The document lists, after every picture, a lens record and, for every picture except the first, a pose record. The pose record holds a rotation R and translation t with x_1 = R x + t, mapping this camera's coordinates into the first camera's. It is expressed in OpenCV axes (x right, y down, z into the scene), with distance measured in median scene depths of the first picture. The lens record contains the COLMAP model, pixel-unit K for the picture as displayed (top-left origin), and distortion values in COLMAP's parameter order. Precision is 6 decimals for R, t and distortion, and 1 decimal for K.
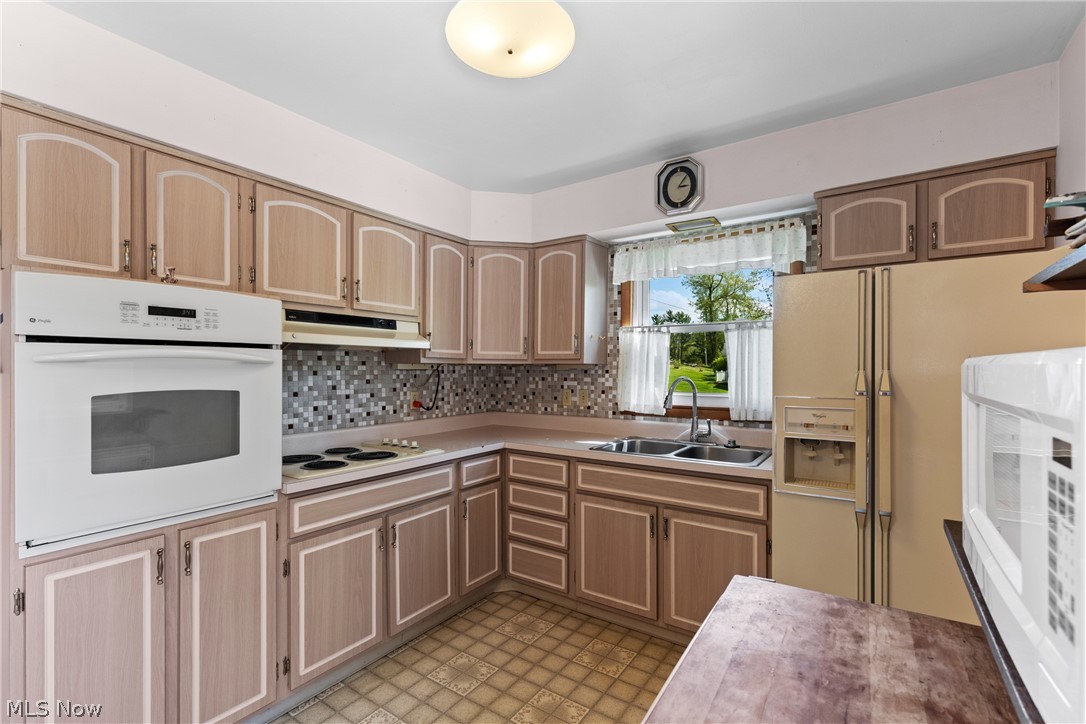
lens RADIAL K [[486.1, 0, 544.5], [0, 486.1, 368.2], [0, 0, 1]] dist [0.000116, 0.000205]
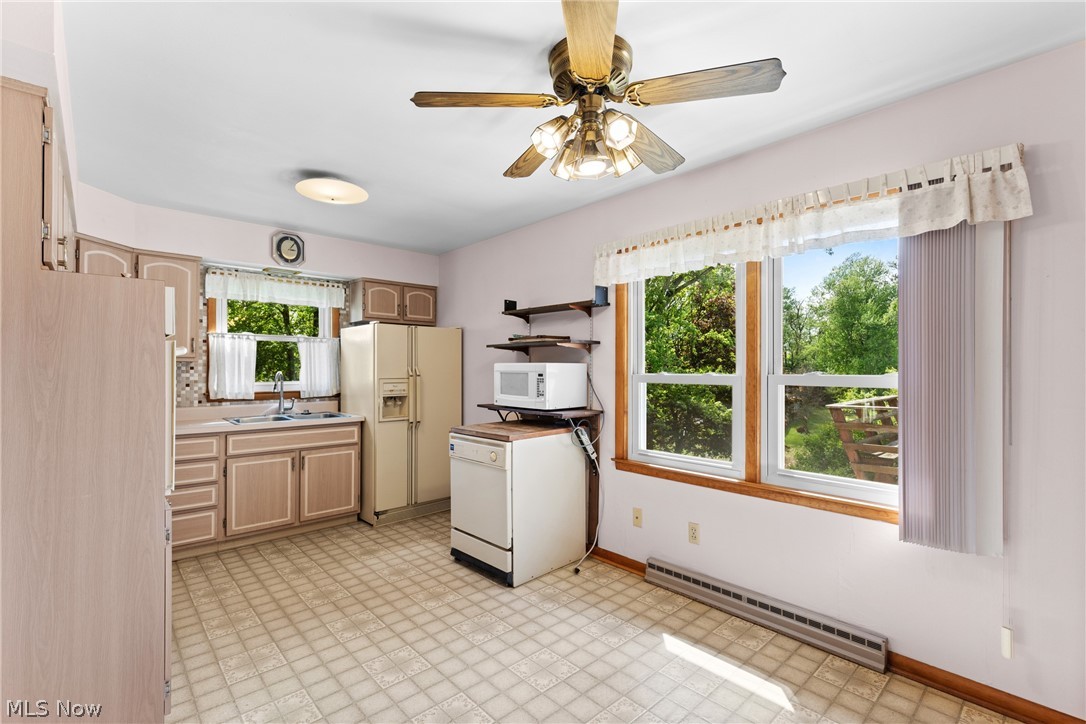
lens RADIAL K [[486.1, 0, 543.1], [0, 486.1, 364.4], [0, 0, 1]] dist [0.000116, 0.000205]
pose [[0.225033, 0.009546, 0.974304, -1.005149], [-0.000512, 0.999953, -0.009679, 0.010816], [-0.974351, 0.001679, 0.225027, -0.138121]]
